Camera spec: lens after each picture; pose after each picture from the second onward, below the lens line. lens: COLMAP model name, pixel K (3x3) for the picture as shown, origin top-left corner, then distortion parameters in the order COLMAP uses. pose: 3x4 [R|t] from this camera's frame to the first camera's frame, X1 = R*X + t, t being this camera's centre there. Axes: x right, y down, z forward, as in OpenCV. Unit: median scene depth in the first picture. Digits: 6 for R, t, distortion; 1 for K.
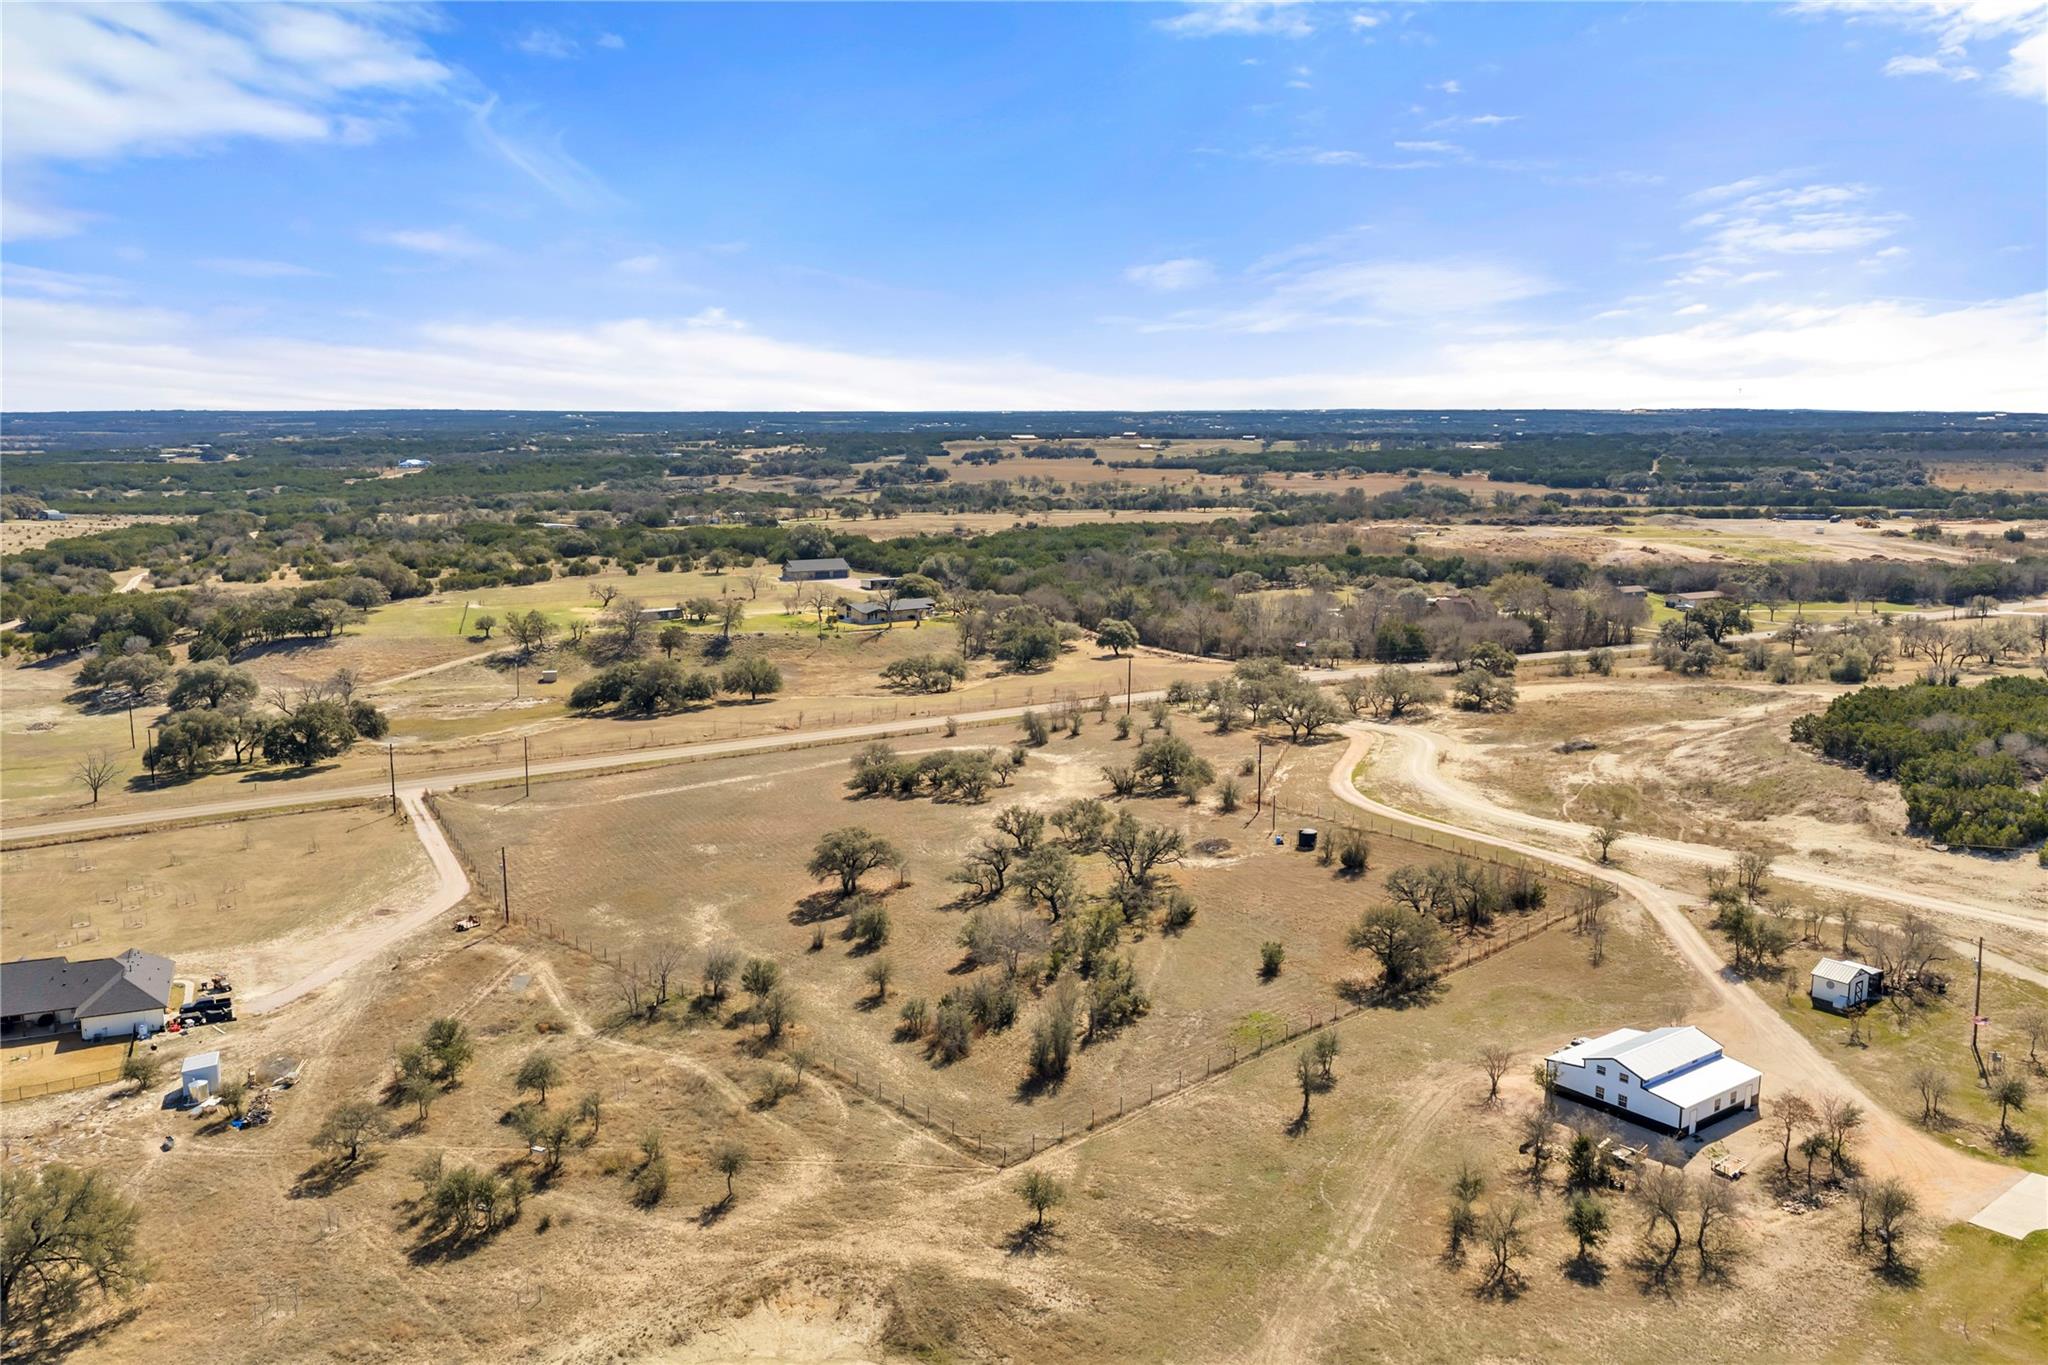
lens RADIAL K [[1717.2, 0, 1027.8], [0, 1717.2, 687.1], [0, 0, 1]] dist [0.019335, -0.029176]
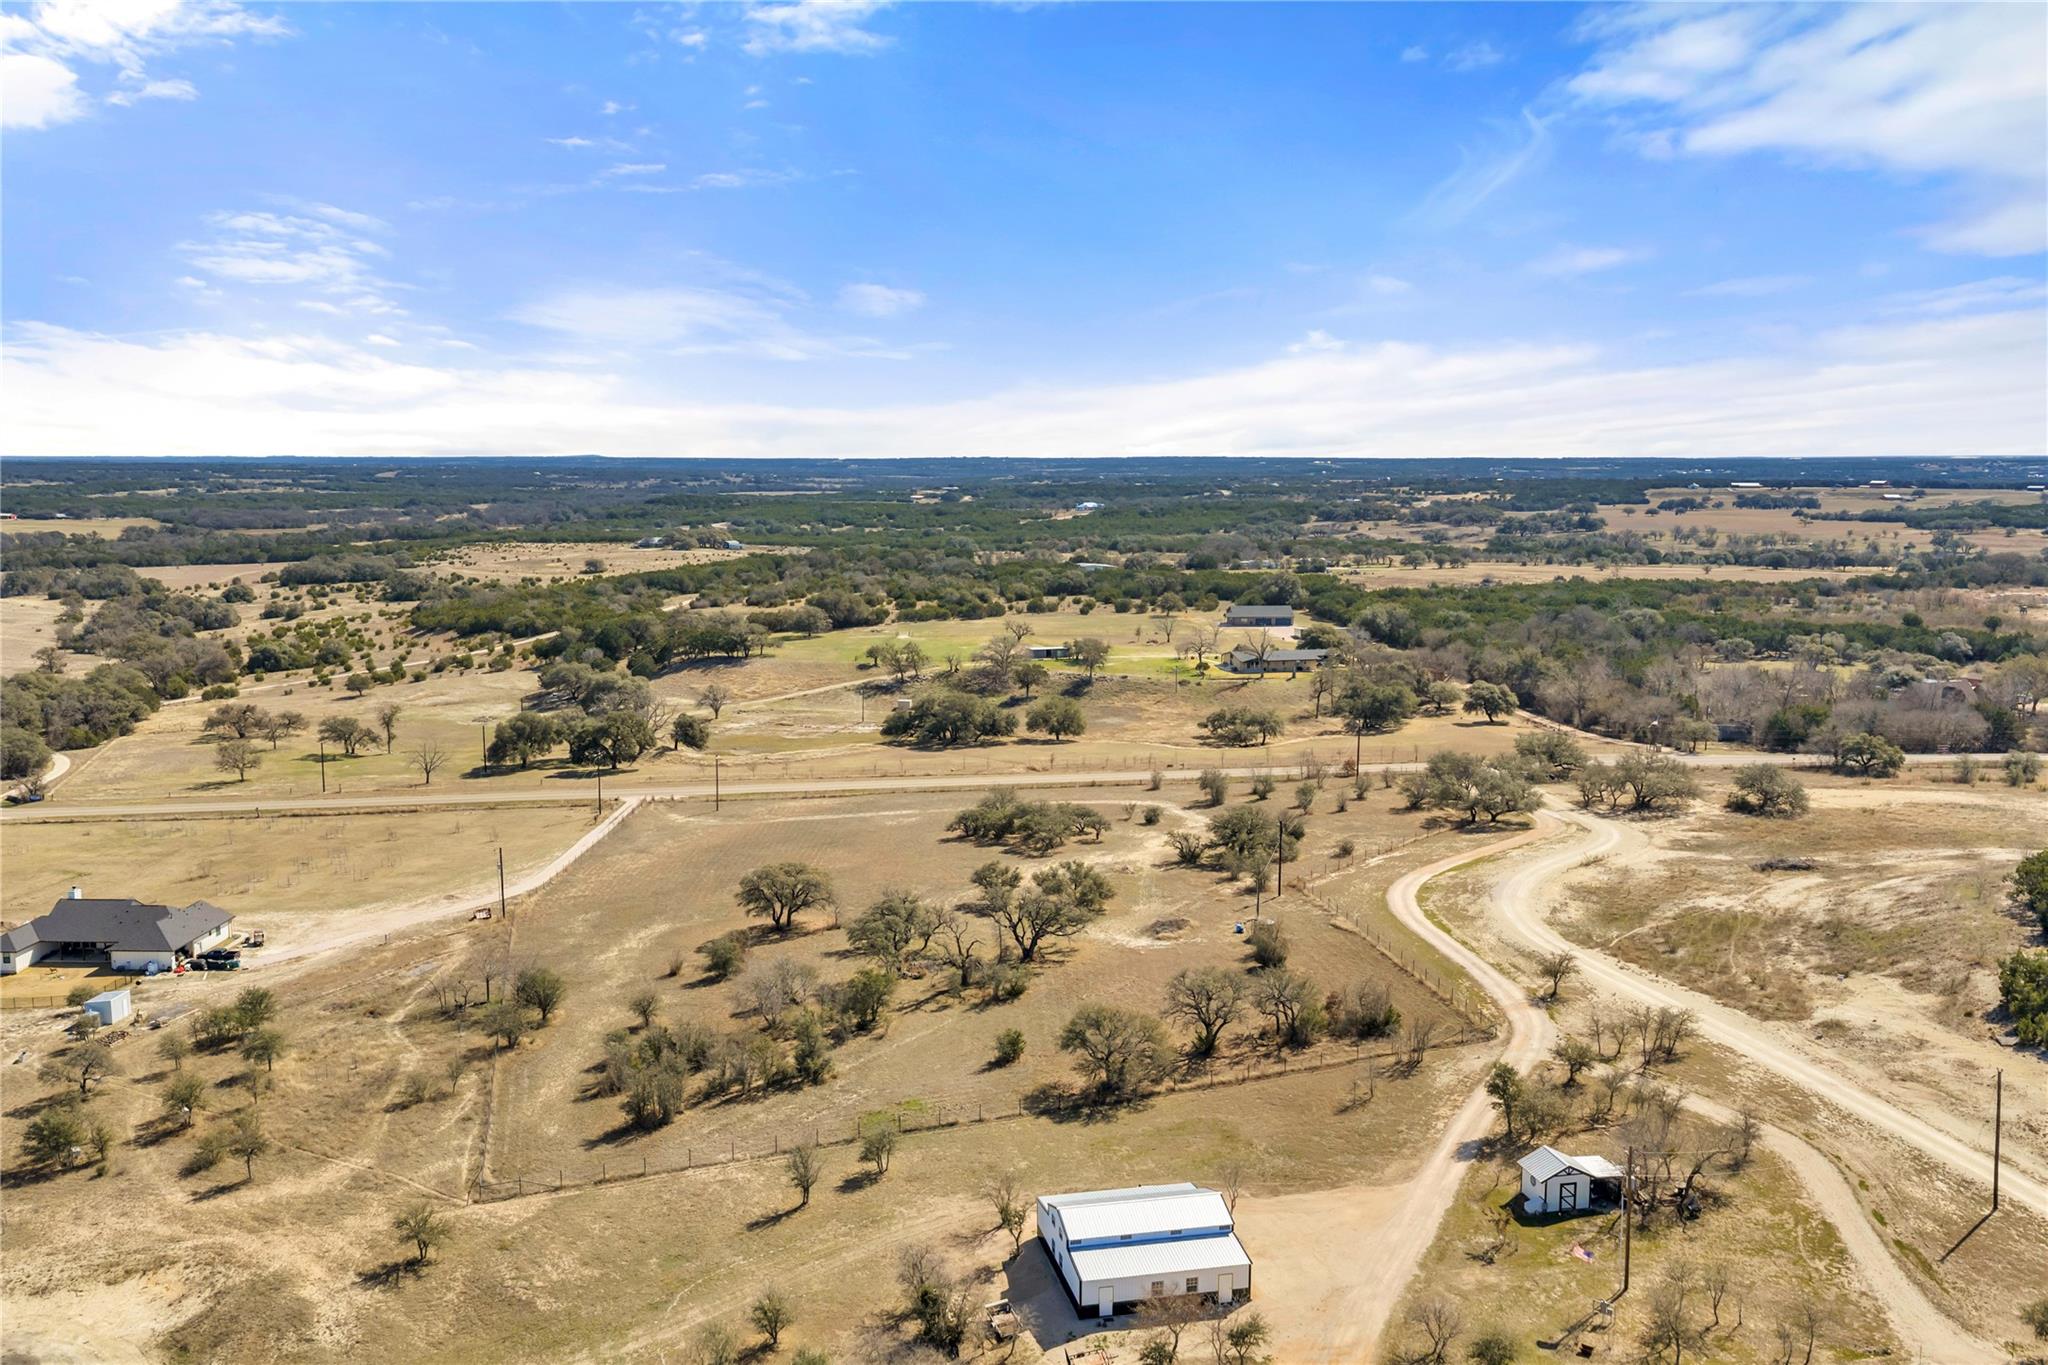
lens RADIAL K [[1717.2, 0, 1027.8], [0, 1717.2, 687.1], [0, 0, 1]] dist [0.019335, -0.029176]
pose [[0.901295, 0.058114, -0.429290, 0.238146], [-0.069456, 0.997527, -0.010787, -0.010809], [0.427601, 0.039539, 0.903102, 0.076733]]
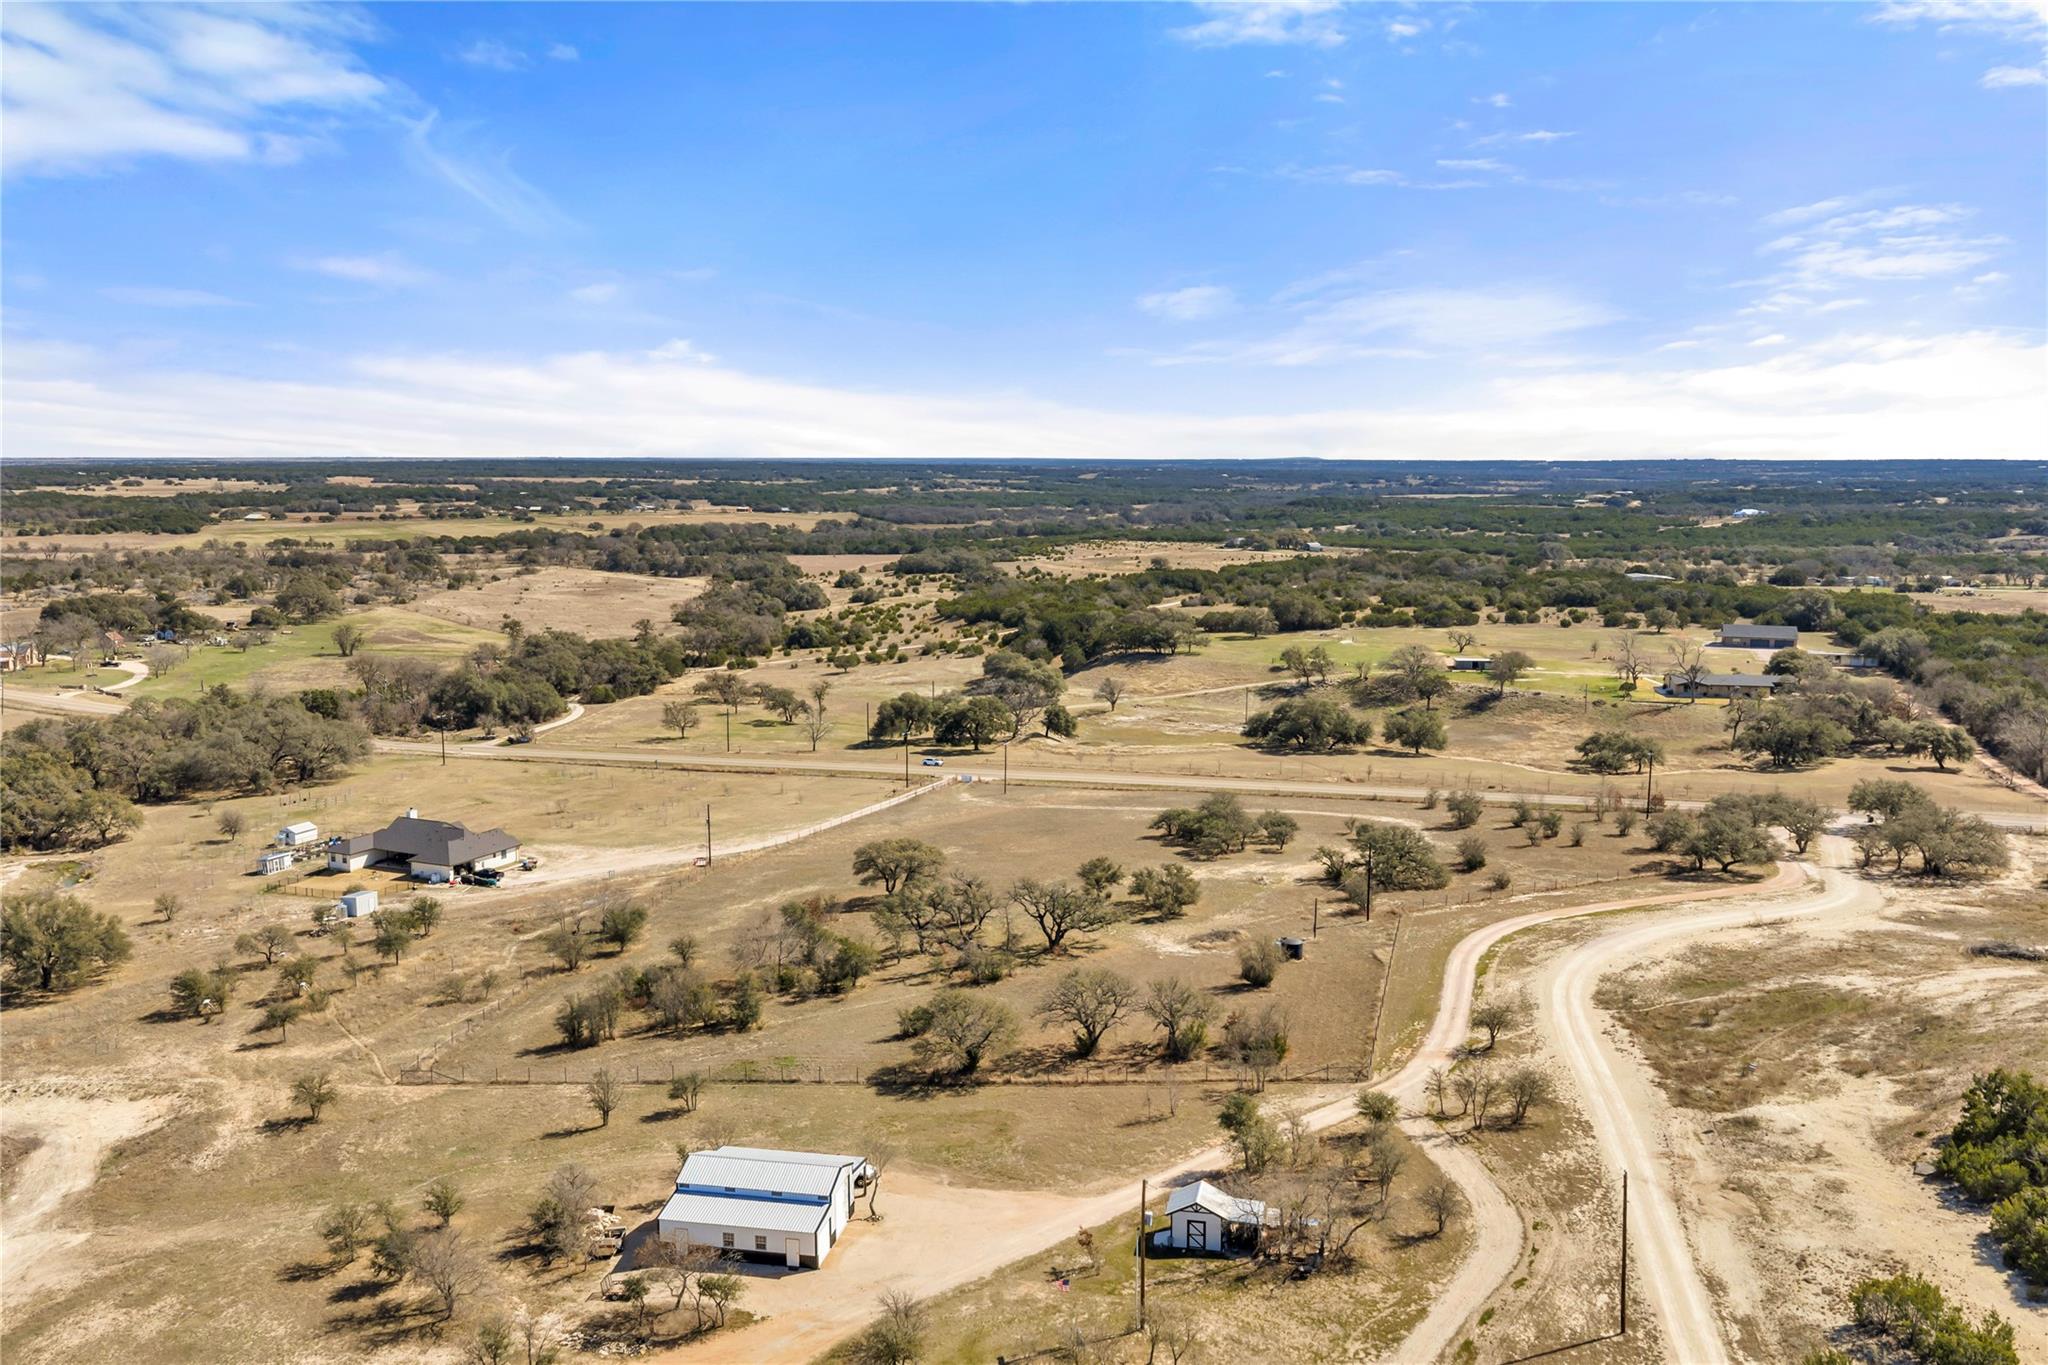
lens RADIAL K [[1717.2, 0, 1027.8], [0, 1717.2, 687.1], [0, 0, 1]] dist [0.019335, -0.029176]
pose [[0.651506, 0.101731, -0.751792, 0.395310], [-0.122830, 0.992038, 0.027796, -0.027892], [0.748634, 0.074233, 0.658814, 0.180254]]
